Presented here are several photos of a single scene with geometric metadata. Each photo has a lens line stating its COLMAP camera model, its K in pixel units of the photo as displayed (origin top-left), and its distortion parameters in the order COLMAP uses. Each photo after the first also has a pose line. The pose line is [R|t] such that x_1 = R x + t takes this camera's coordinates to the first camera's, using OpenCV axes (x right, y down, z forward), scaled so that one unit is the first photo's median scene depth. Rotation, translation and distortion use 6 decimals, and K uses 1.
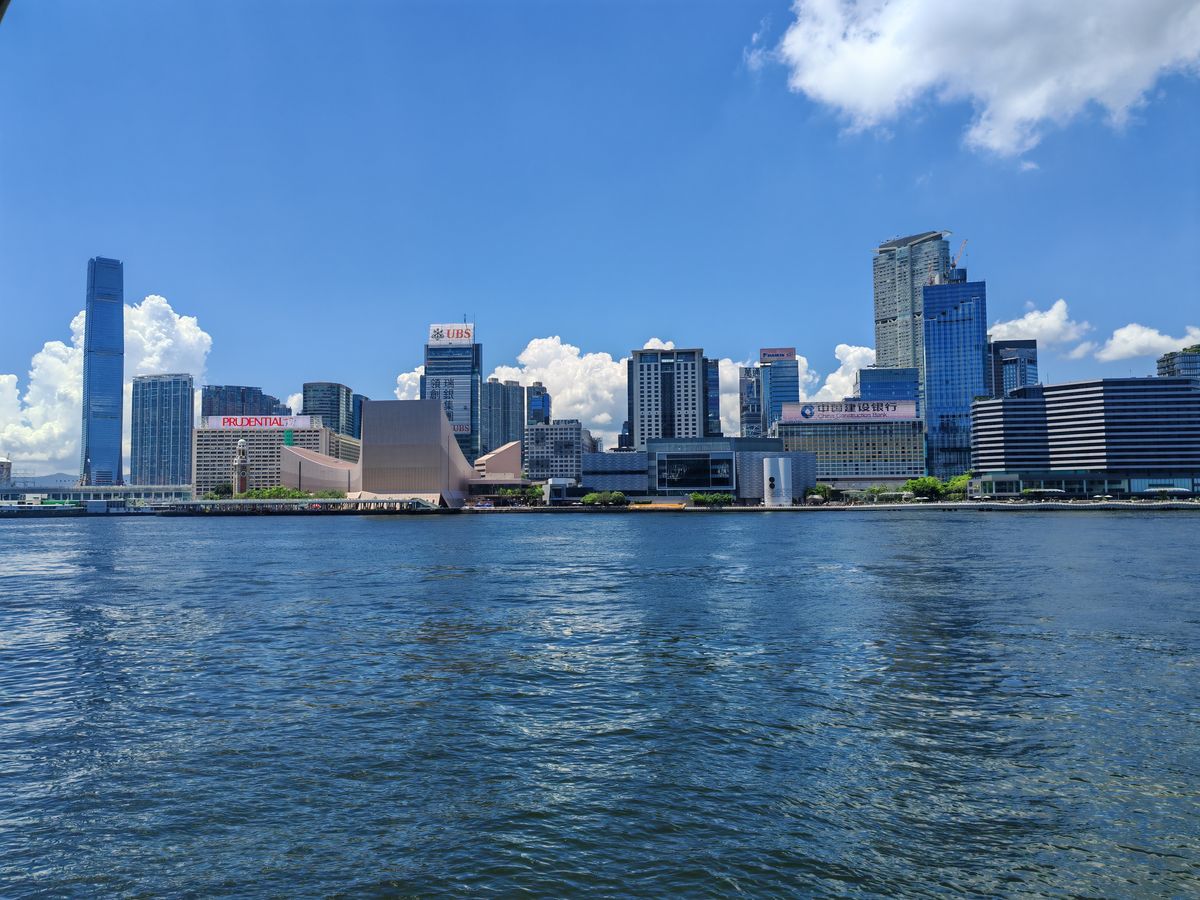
lens RADIAL K [[926.0, 0, 600.0], [0, 926.0, 450.0], [0, 0, 1]] dist [0.013537, 0.007590]
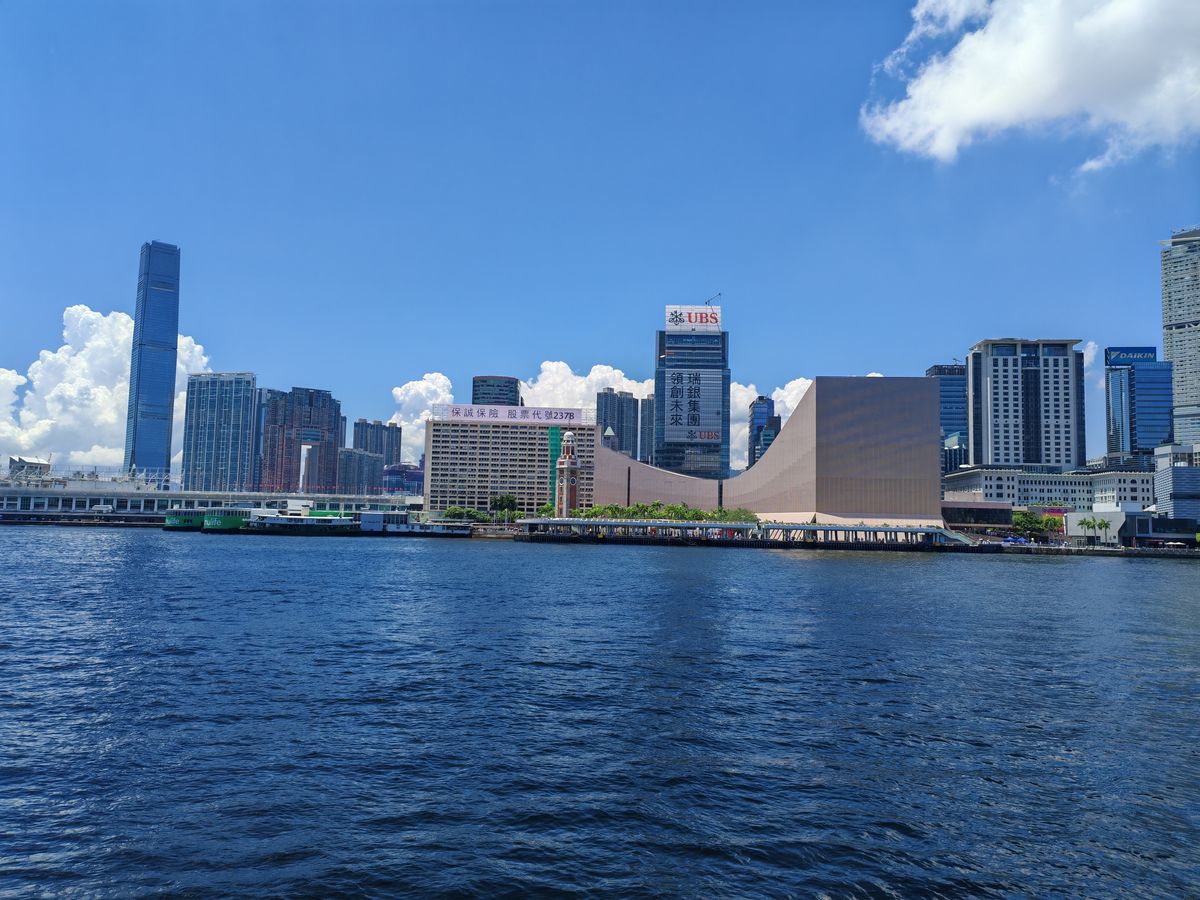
lens RADIAL K [[926.0, 0, 600.0], [0, 926.0, 450.0], [0, 0, 1]] dist [0.013537, 0.007590]
pose [[0.999274, 0.033765, 0.017624, -0.294821], [-0.033263, 0.999053, -0.028046, 0.016480], [-0.018554, 0.027440, 0.999451, 0.238410]]
